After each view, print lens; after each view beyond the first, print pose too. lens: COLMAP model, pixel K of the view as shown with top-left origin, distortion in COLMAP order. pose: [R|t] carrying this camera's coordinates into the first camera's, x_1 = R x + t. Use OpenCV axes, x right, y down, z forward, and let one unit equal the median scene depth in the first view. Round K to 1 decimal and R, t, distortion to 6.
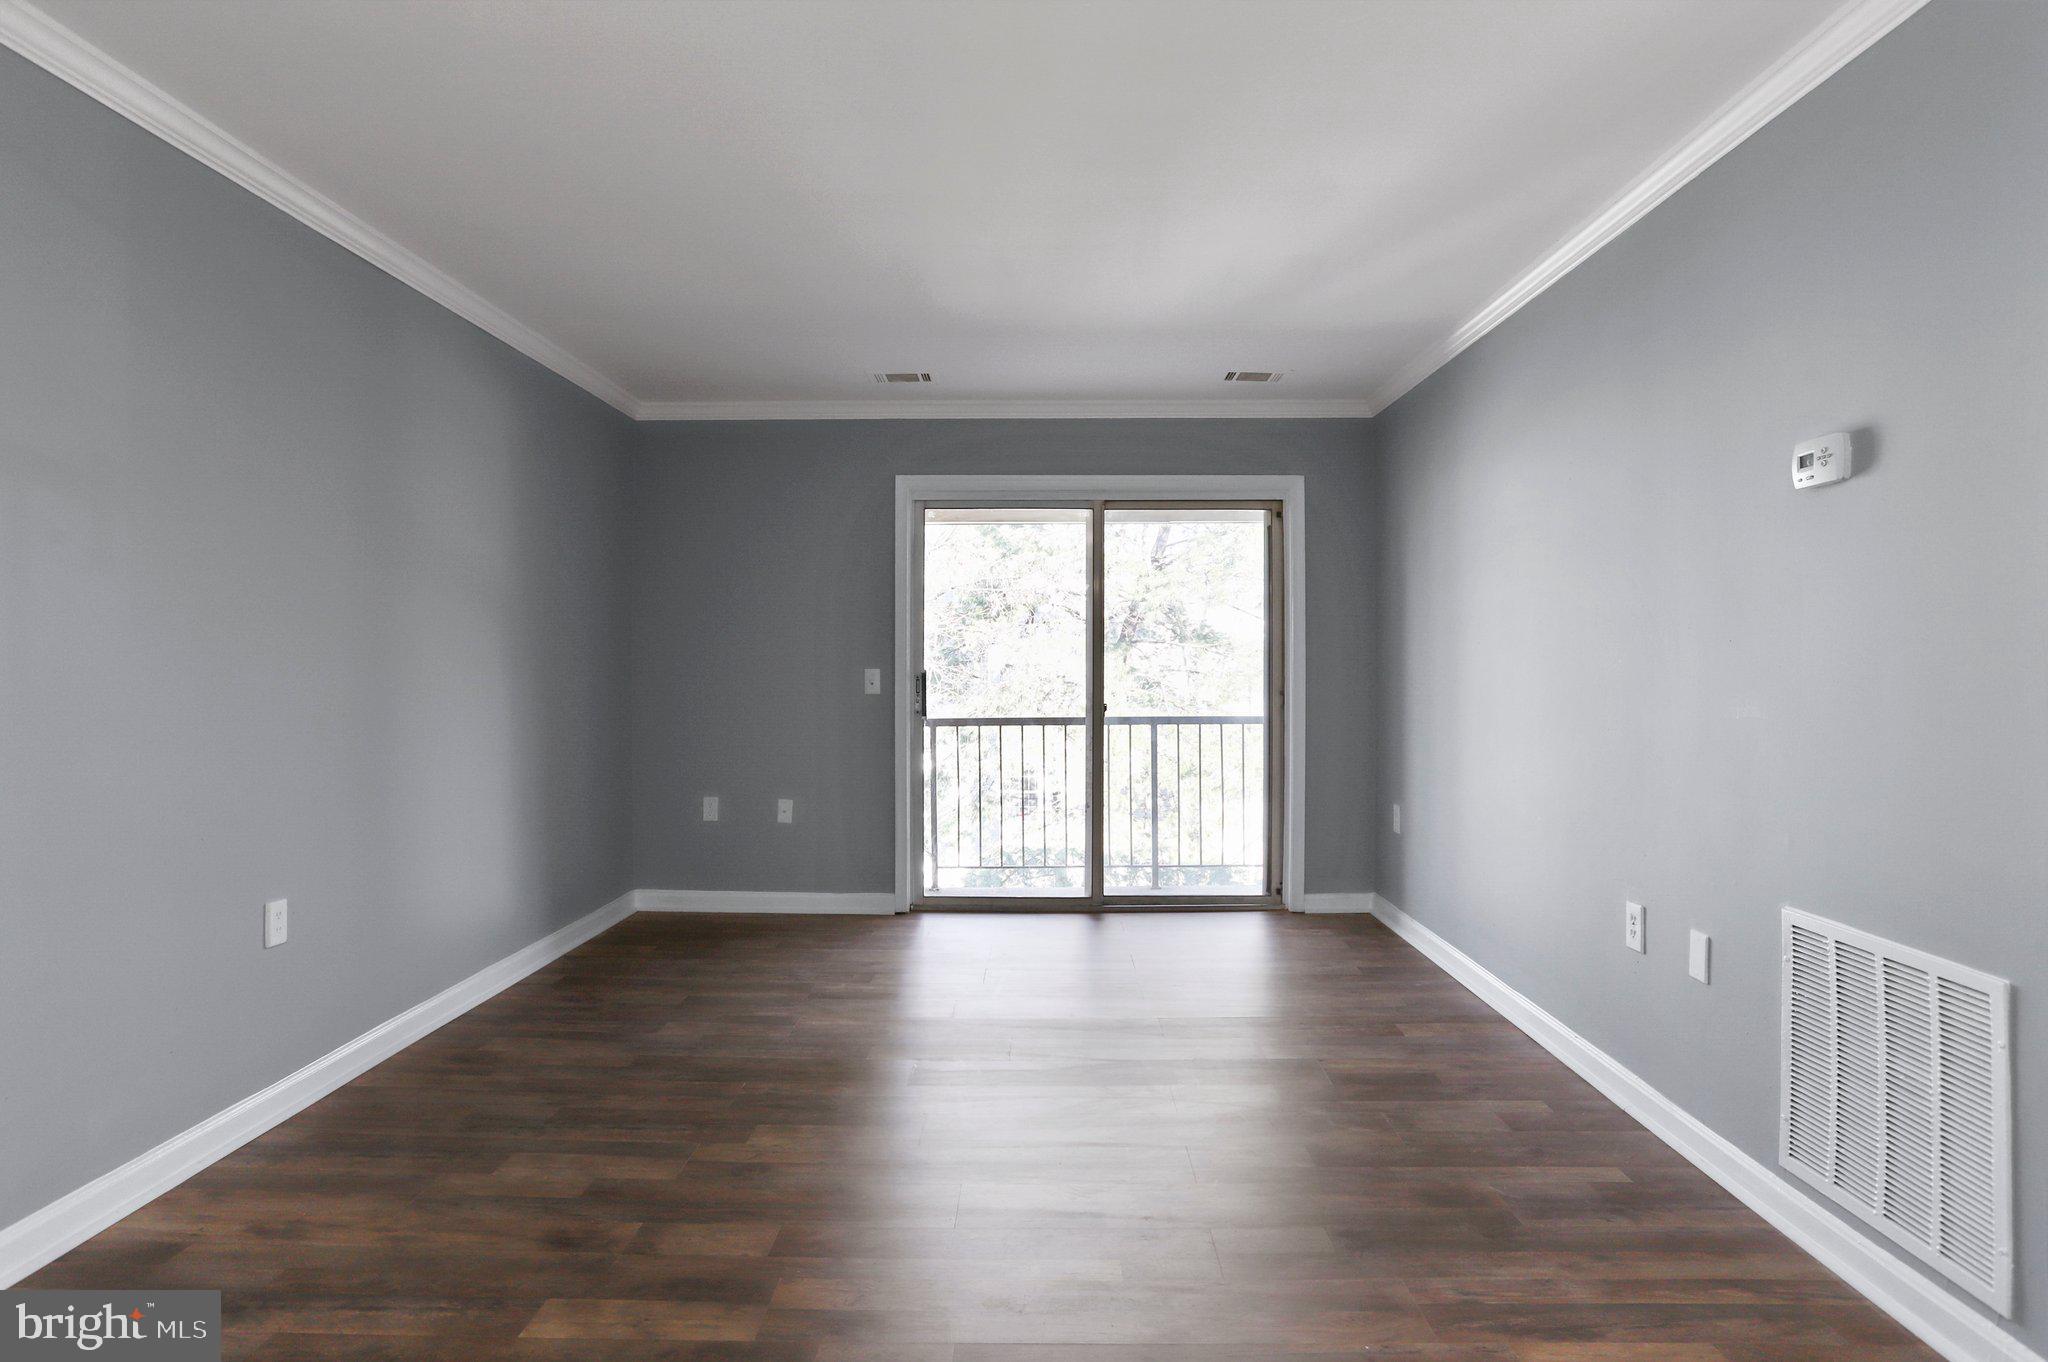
lens RADIAL K [[1129.6, 0, 1033.3], [0, 1129.6, 670.9], [0, 0, 1]] dist [-0.002291, -0.000603]
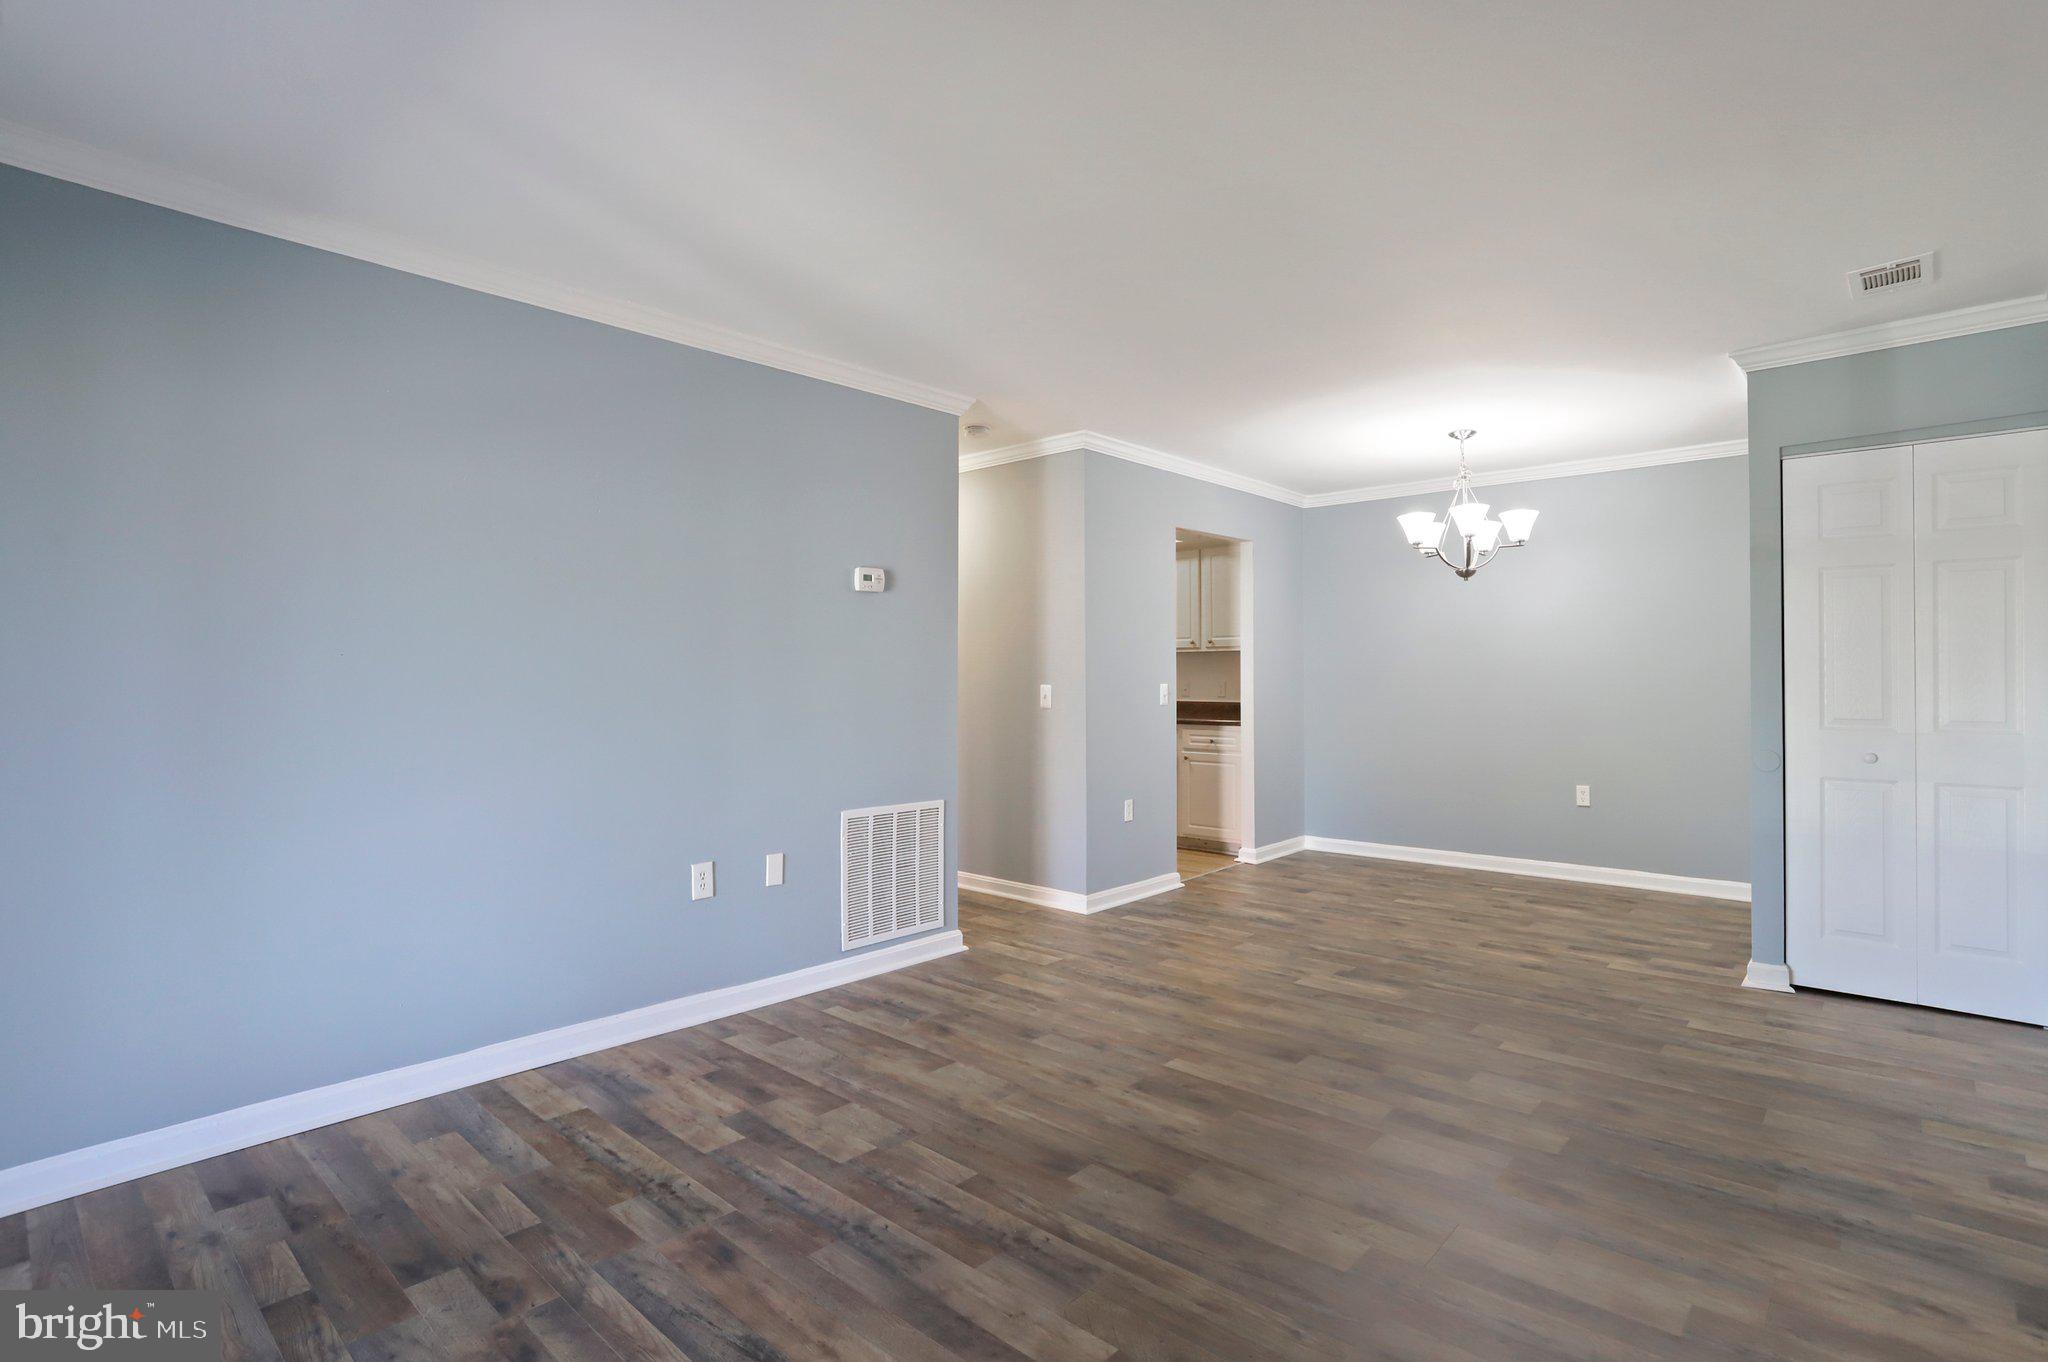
lens RADIAL K [[997.0, 0, 1036.7], [0, 997.0, 682.5], [0, 0, 1]] dist [-0.002416, -0.000131]
pose [[-0.755880, -0.001957, 0.654707, -0.651206], [0.001657, 0.999987, 0.004902, -0.010530], [-0.654708, 0.004791, -0.755867, 2.036660]]
